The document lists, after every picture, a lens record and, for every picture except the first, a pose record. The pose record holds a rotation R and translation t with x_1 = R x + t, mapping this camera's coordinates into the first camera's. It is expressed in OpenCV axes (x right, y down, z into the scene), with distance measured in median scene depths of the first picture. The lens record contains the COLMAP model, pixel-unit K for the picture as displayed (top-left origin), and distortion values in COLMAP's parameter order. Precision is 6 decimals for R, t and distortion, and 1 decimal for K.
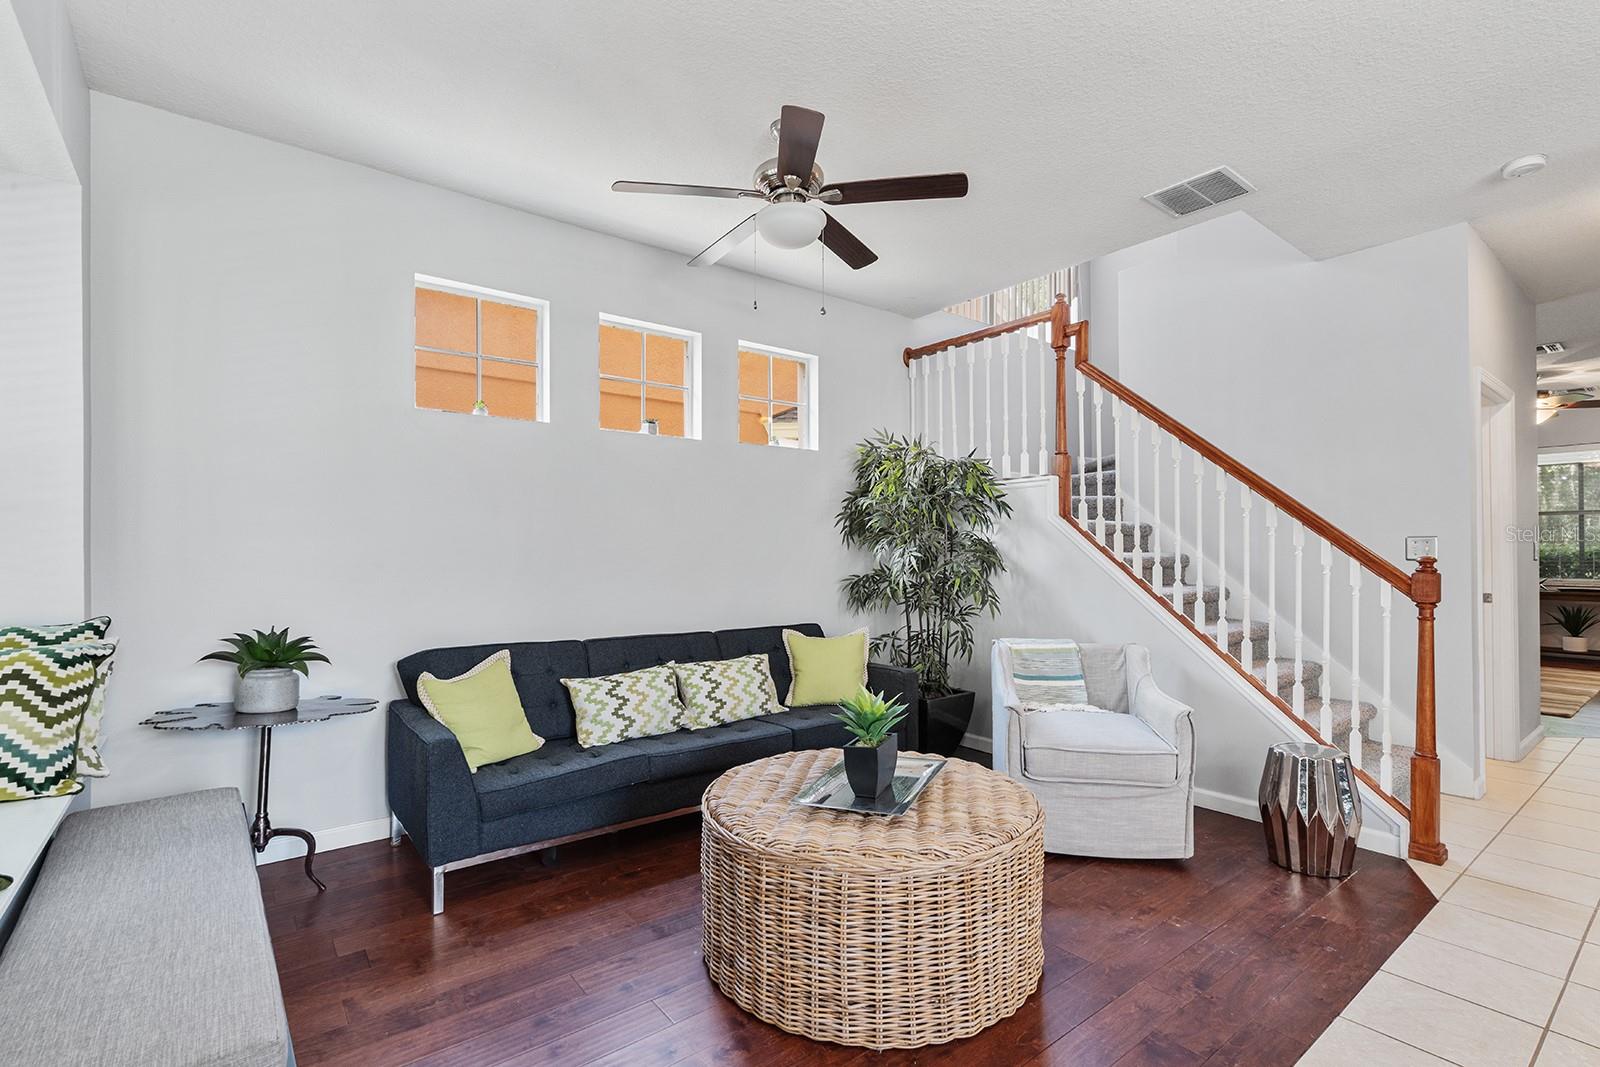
lens RADIAL K [[745.3, 0, 795.6], [0, 745.3, 526.5], [0, 0, 1]] dist [-0.003604, -0.000609]
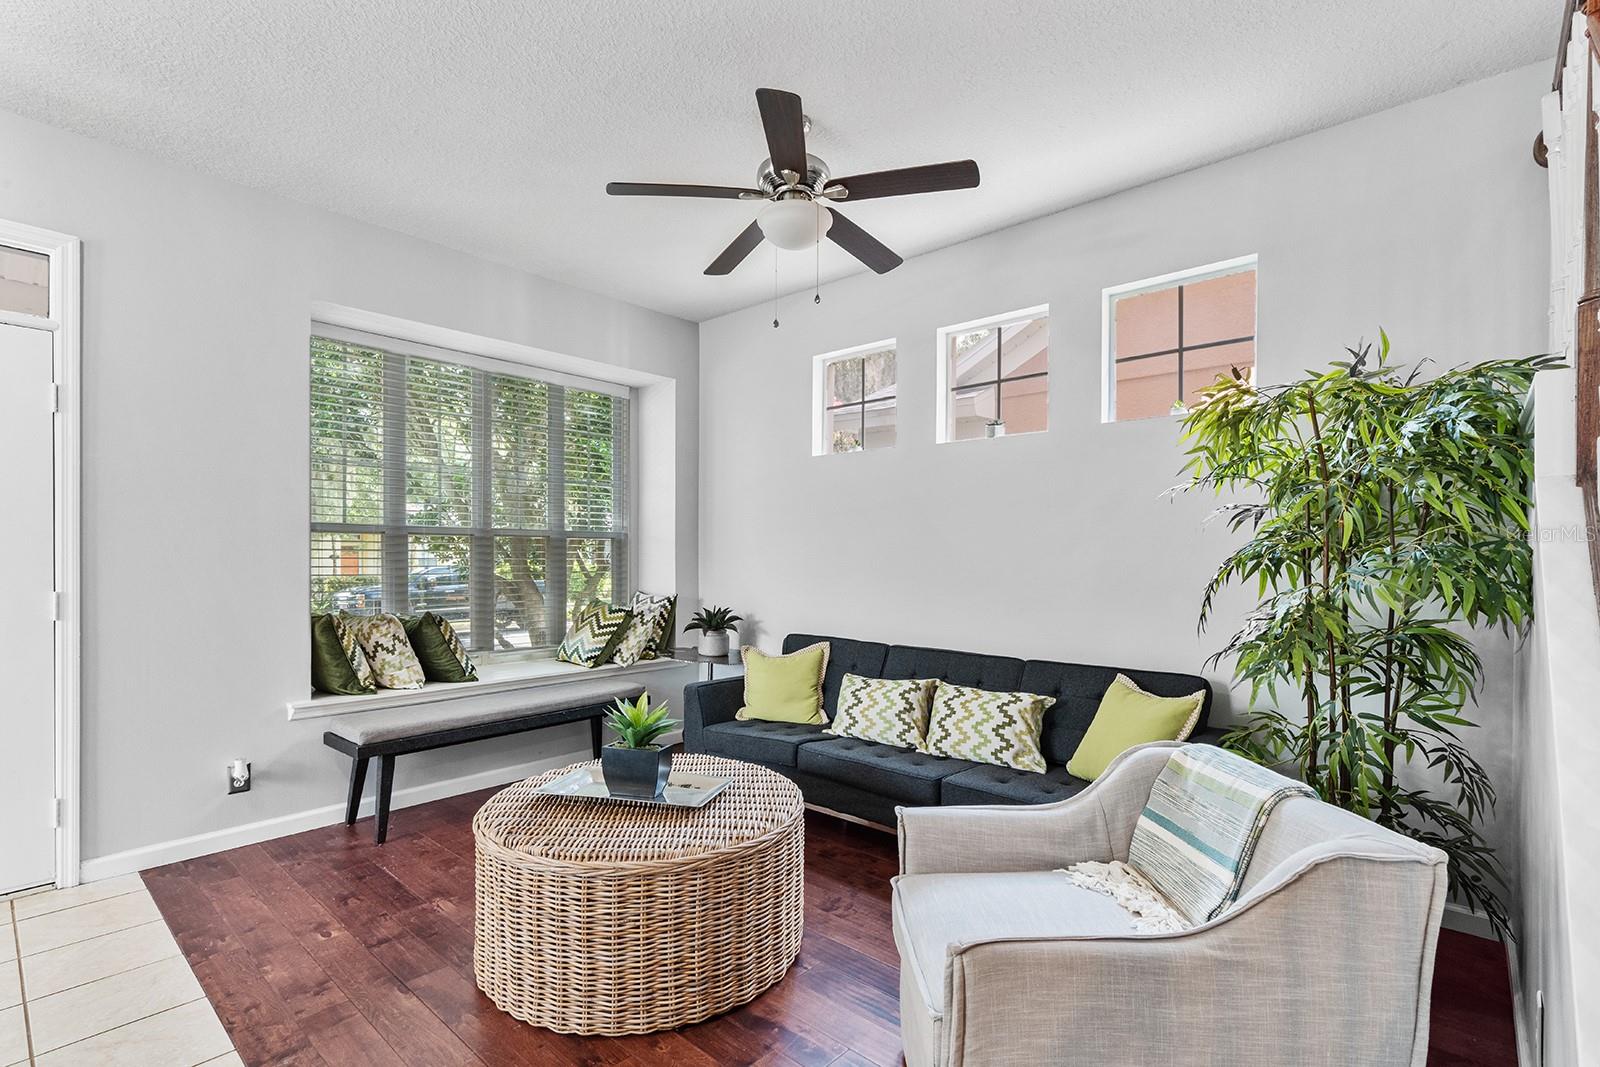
lens RADIAL K [[740.6, 0, 799.1], [0, 740.6, 556.6], [0, 0, 1]] dist [0.000230, 0.000487]
pose [[0.185177, 0.001894, -0.982703, 0.850361], [0.027520, 0.999596, 0.007113, 0.013667], [0.982320, -0.028361, 0.185050, 0.758393]]
